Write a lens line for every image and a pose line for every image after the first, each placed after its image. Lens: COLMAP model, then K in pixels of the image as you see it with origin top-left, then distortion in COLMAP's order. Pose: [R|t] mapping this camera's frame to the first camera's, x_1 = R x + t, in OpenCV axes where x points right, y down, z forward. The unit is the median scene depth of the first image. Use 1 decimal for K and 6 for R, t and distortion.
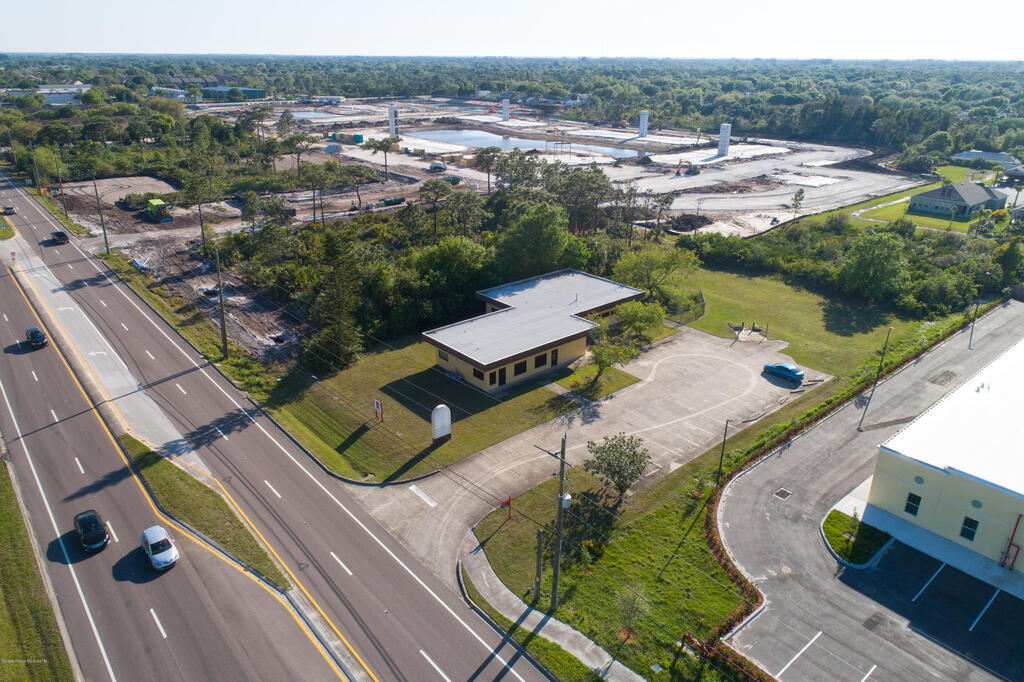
lens RADIAL K [[689.9, 0, 512.0], [0, 689.9, 341.0], [0, 0, 1]] dist [-0.001730, 0.005587]
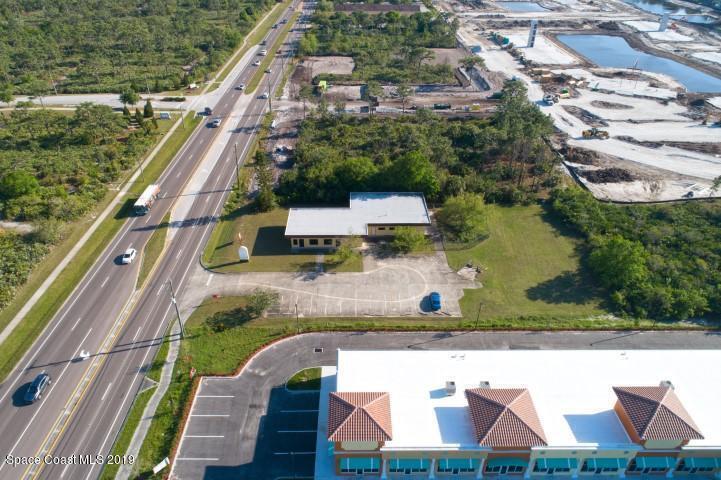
lens RADIAL K [[485.7, 0, 360.5], [0, 485.7, 240.0], [0, 0, 1]] dist [-0.001730, 0.005587]
pose [[0.766856, 0.353186, -0.535902, 0.737589], [-0.248404, 0.933226, 0.259585, -0.309030], [0.591800, -0.065944, 0.803383, -0.024267]]
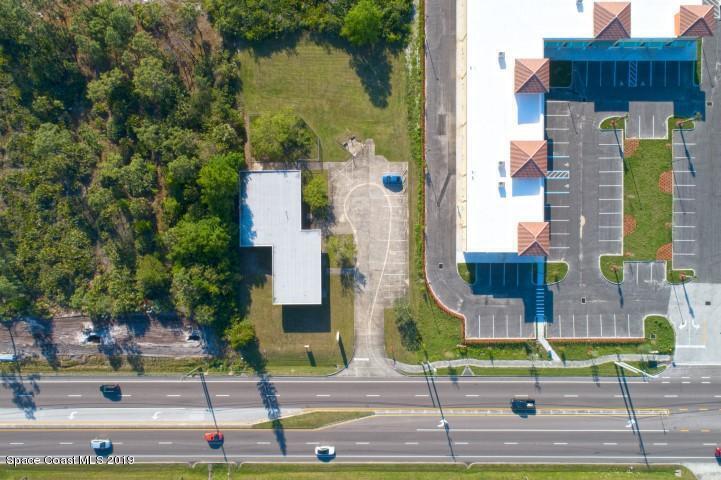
lens RADIAL K [[485.7, 0, 360.5], [0, 485.7, 240.0], [0, 0, 1]] dist [-0.001730, 0.005587]
pose [[0.649662, -0.760187, -0.007386, 0.177310], [0.296603, 0.244510, 0.923169, -1.188051], [-0.699975, -0.601939, 0.384322, 0.334901]]
